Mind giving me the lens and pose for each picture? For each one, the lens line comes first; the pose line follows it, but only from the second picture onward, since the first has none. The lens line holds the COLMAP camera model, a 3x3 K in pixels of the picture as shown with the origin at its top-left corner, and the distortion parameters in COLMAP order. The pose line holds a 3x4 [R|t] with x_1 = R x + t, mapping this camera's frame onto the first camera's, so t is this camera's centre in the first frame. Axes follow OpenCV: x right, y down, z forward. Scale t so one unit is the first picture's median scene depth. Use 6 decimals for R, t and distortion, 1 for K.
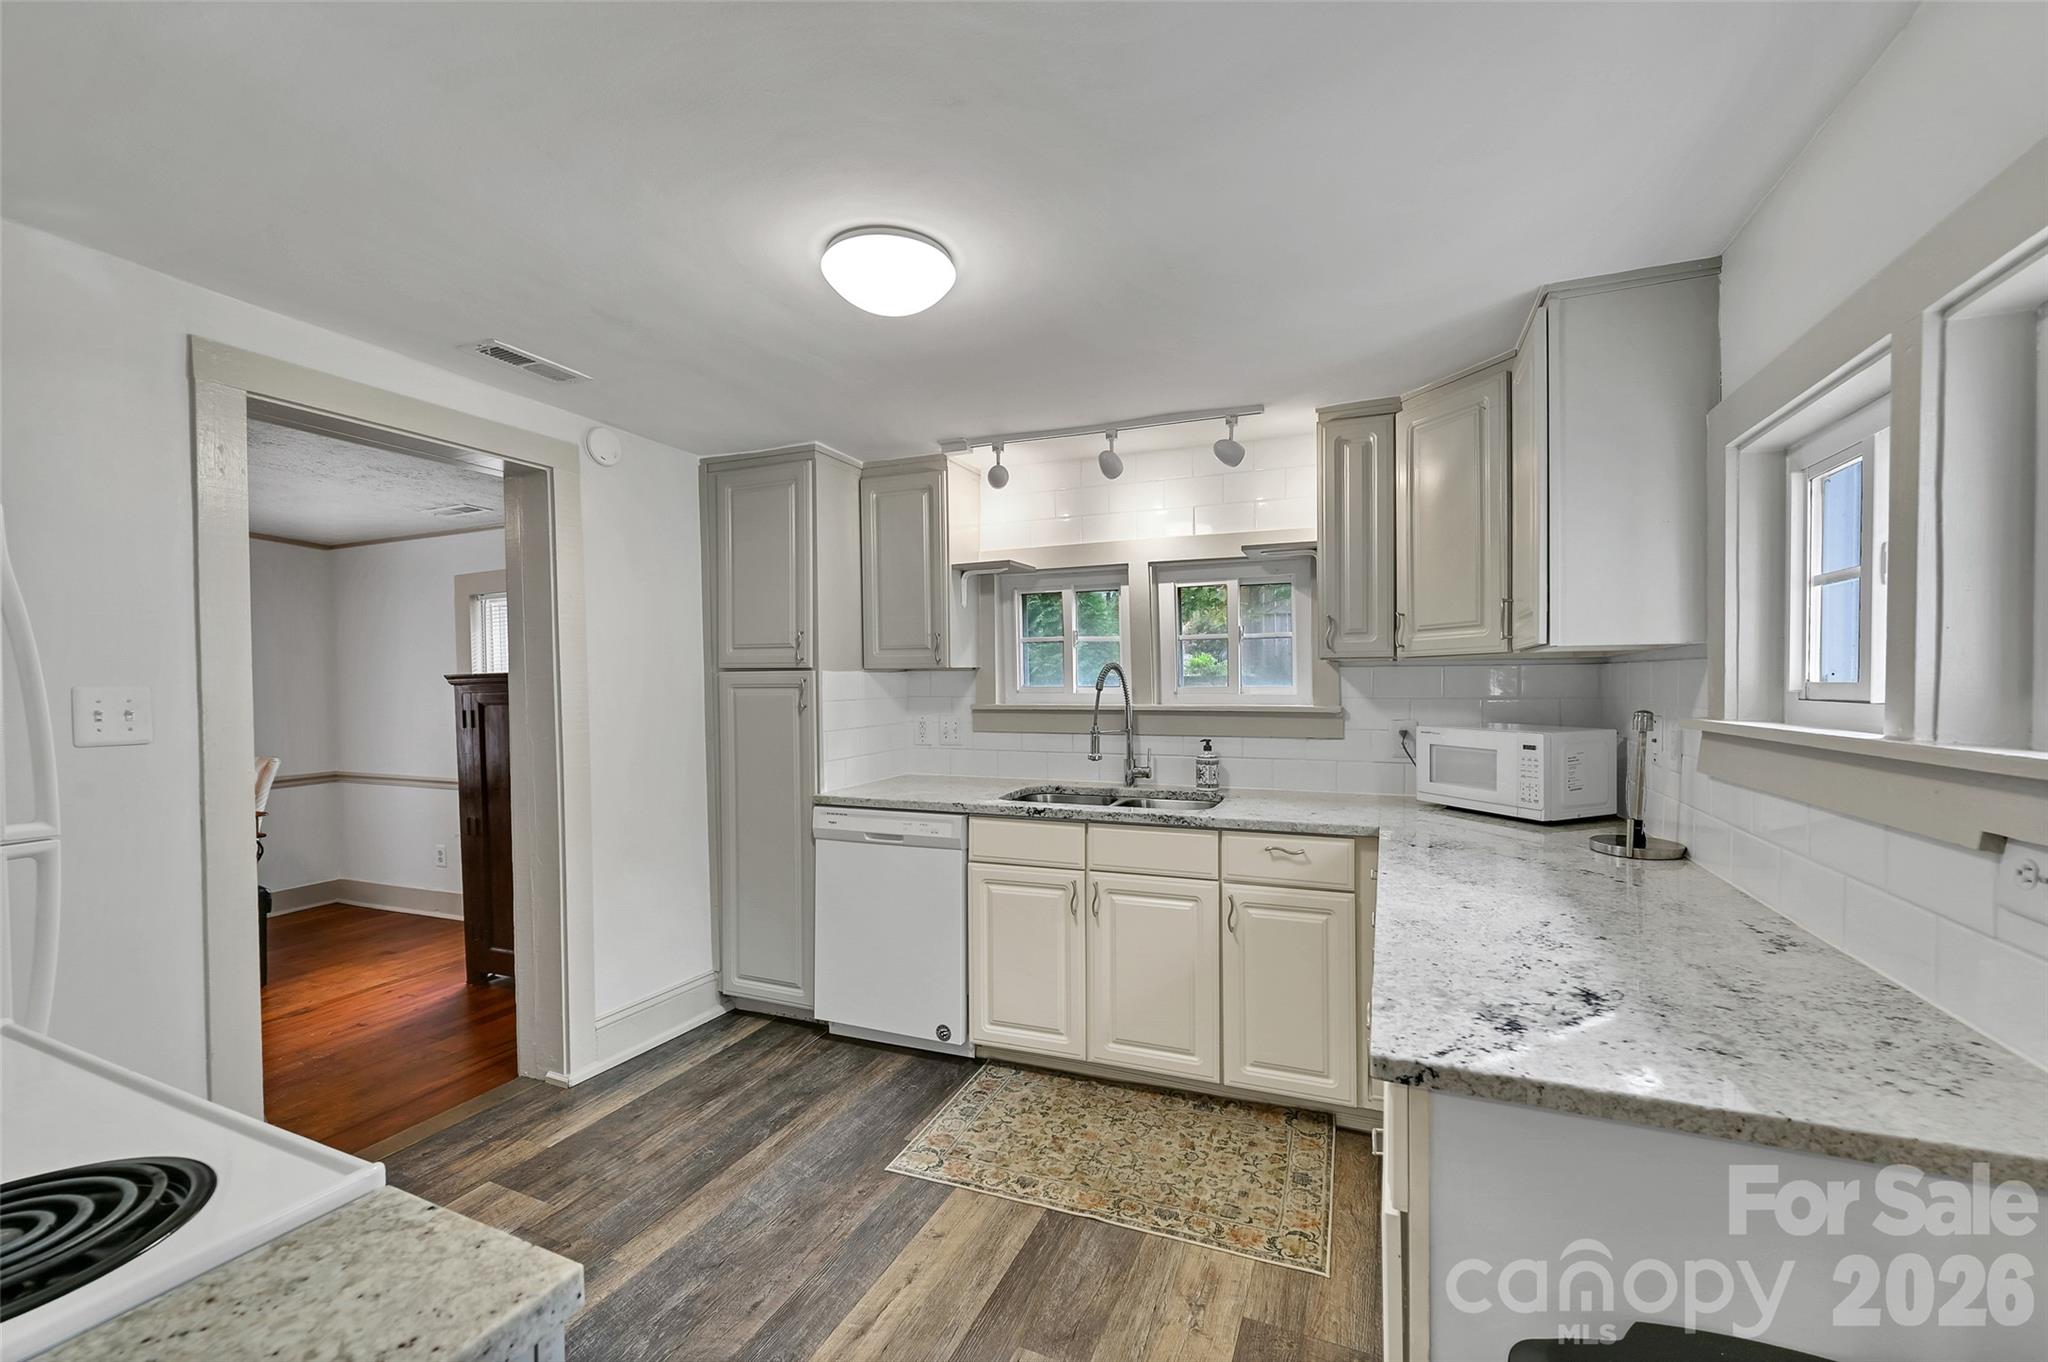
lens RADIAL K [[851.4, 0, 1024.7], [0, 851.4, 686.2], [0, 0, 1]] dist [-0.002526, -0.000113]
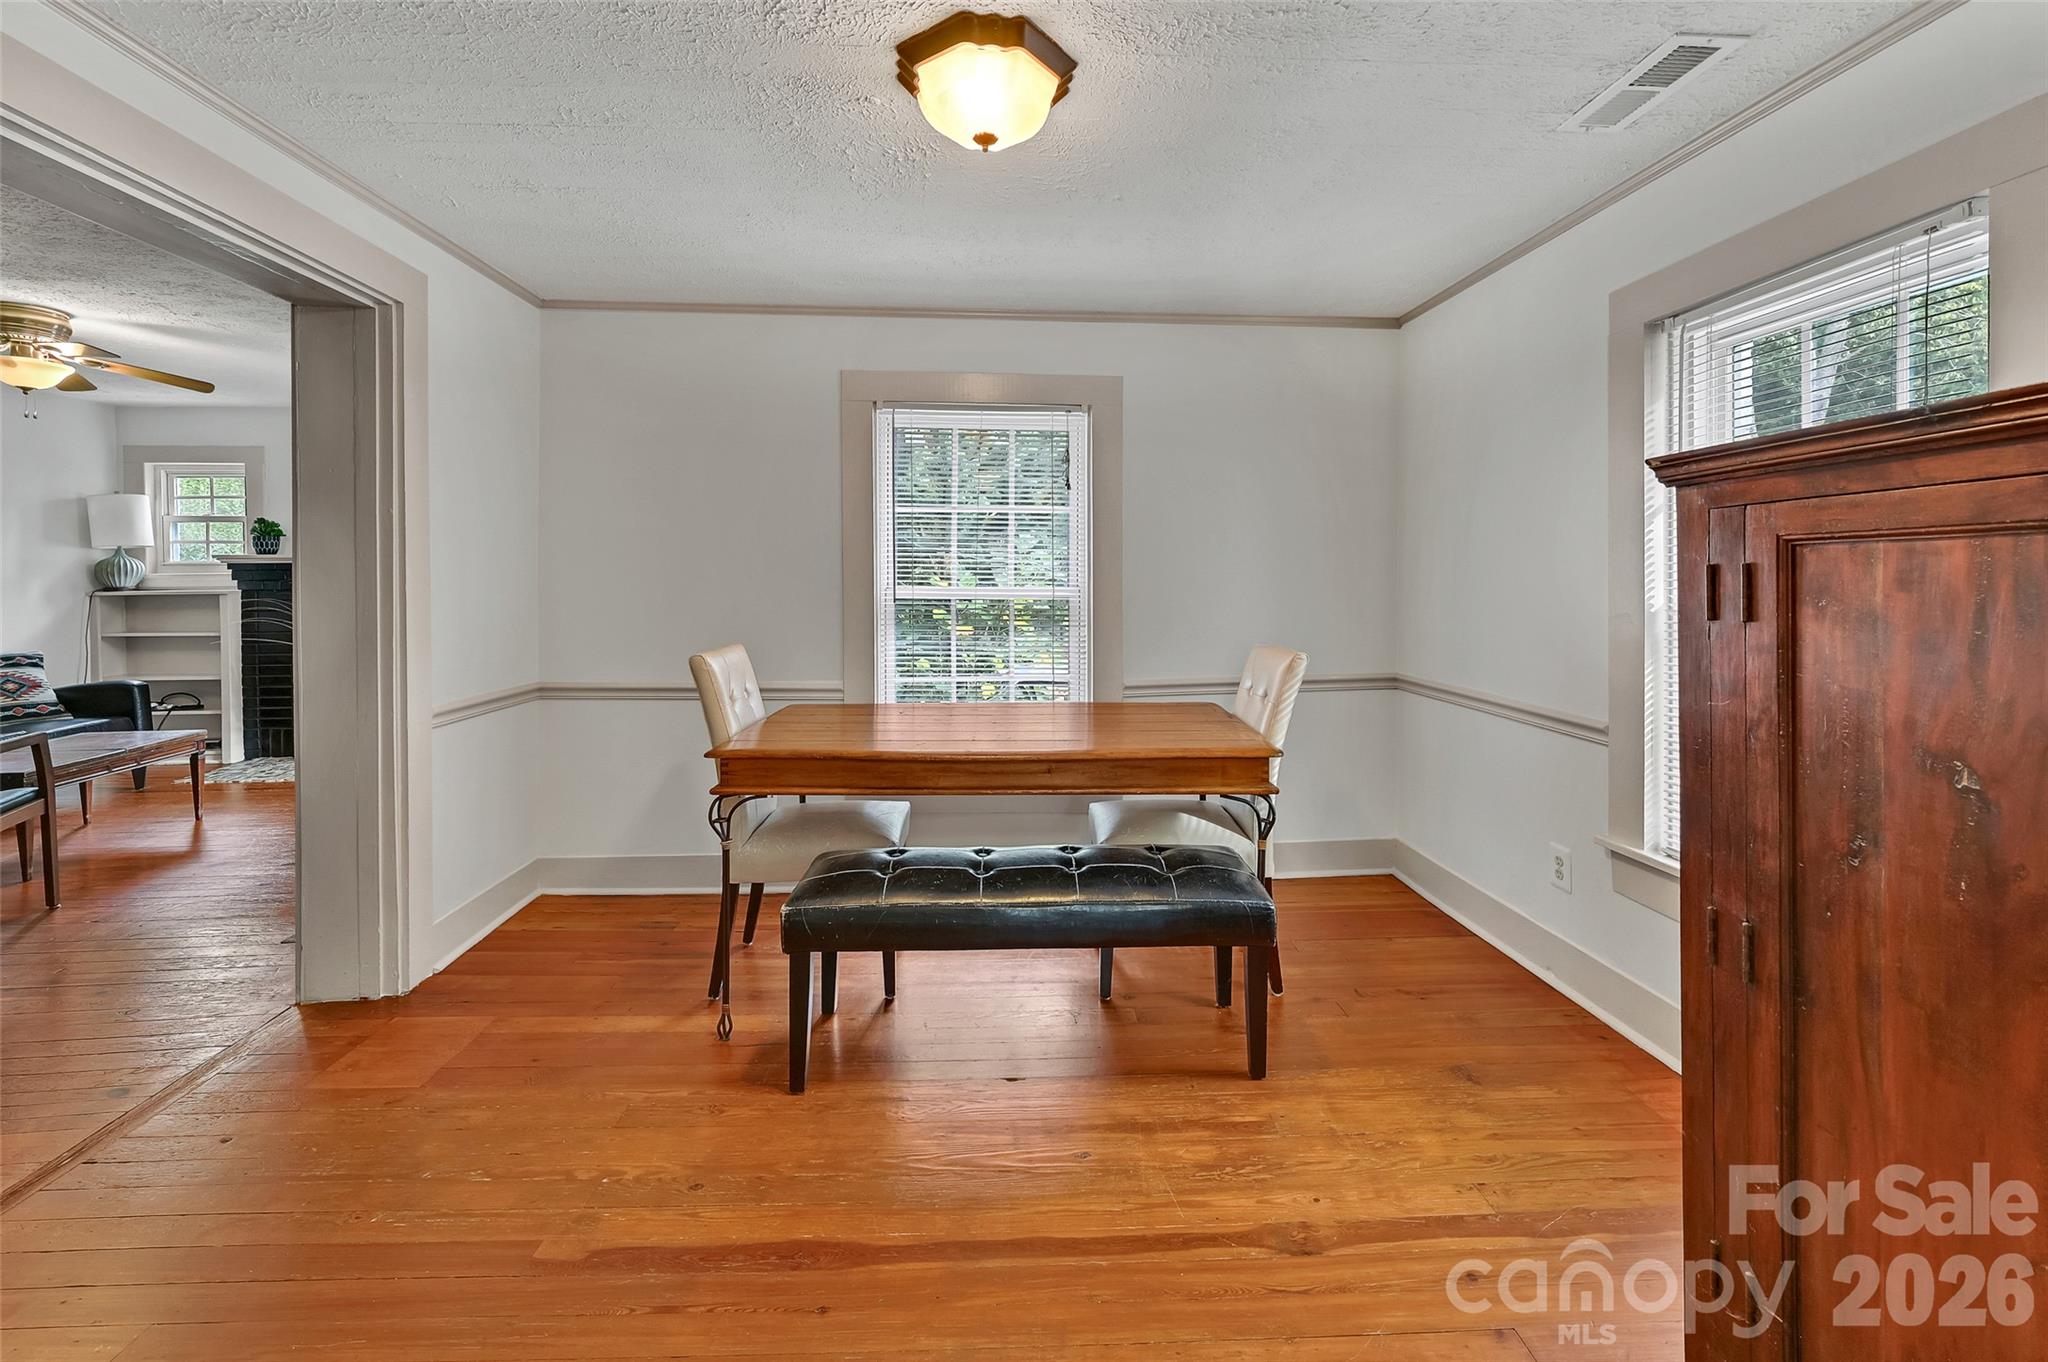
lens RADIAL K [[851.4, 0, 1009.9], [0, 851.4, 583.2], [0, 0, 1]] dist [-0.002526, -0.000113]
pose [[0.425922, 0.017080, -0.904599, -0.429600], [-0.011523, 0.999843, 0.013453, 0.029903], [0.904686, 0.004694, 0.426052, 0.561901]]
